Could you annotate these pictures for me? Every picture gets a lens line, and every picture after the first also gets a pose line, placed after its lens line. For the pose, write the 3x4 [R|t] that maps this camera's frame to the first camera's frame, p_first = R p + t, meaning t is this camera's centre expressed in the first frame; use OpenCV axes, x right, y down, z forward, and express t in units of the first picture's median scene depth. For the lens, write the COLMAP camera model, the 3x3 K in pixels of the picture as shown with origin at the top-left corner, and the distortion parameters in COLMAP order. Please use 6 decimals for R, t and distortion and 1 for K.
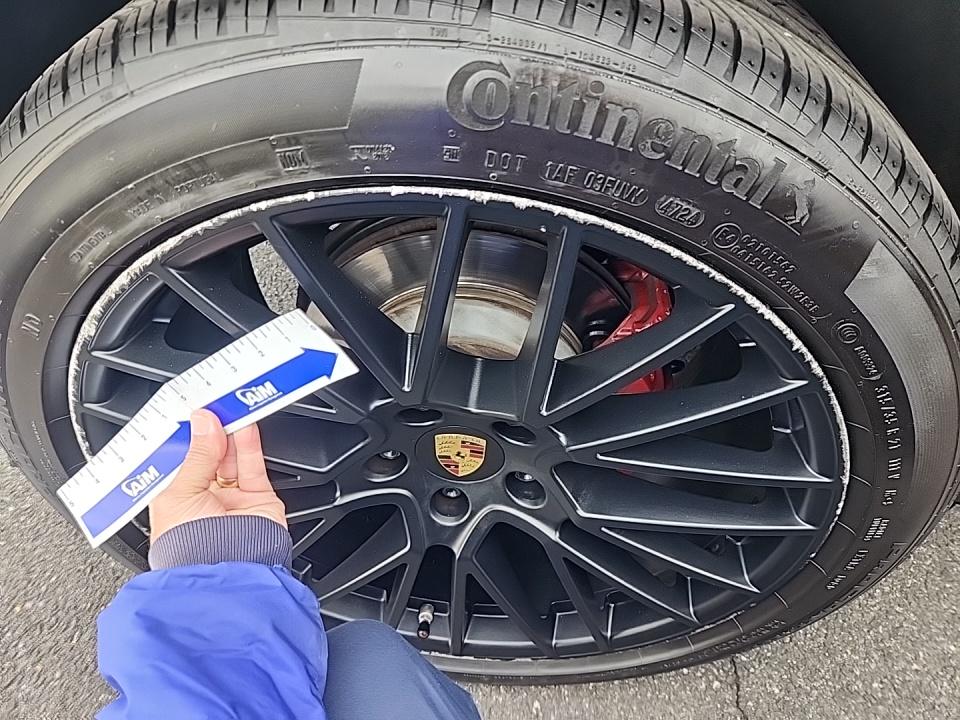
lens RADIAL K [[652.1, 0, 480.0], [0, 652.1, 360.0], [0, 0, 1]] dist [0.051617, -0.054727]
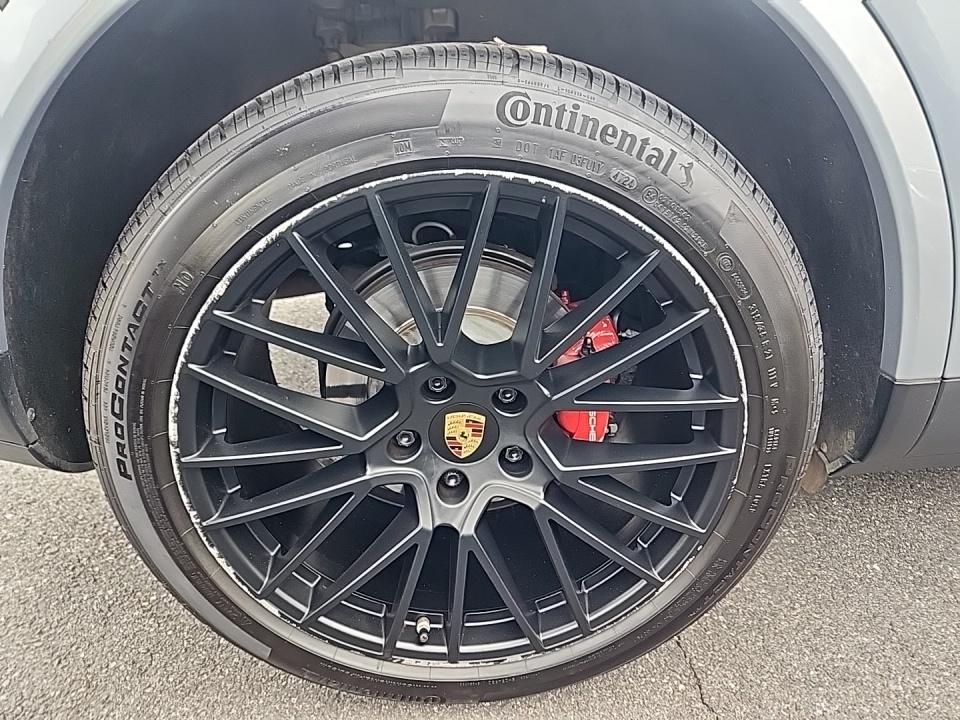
lens RADIAL K [[640.6, 0, 474.4], [0, 640.6, 364.8], [0, 0, 1]] dist [0.057584, -0.049287]
pose [[0.988782, -0.015060, 0.148603, -0.233926], [0.063416, 0.943108, -0.326382, 0.513628], [-0.135234, 0.332145, 0.933484, -0.261110]]
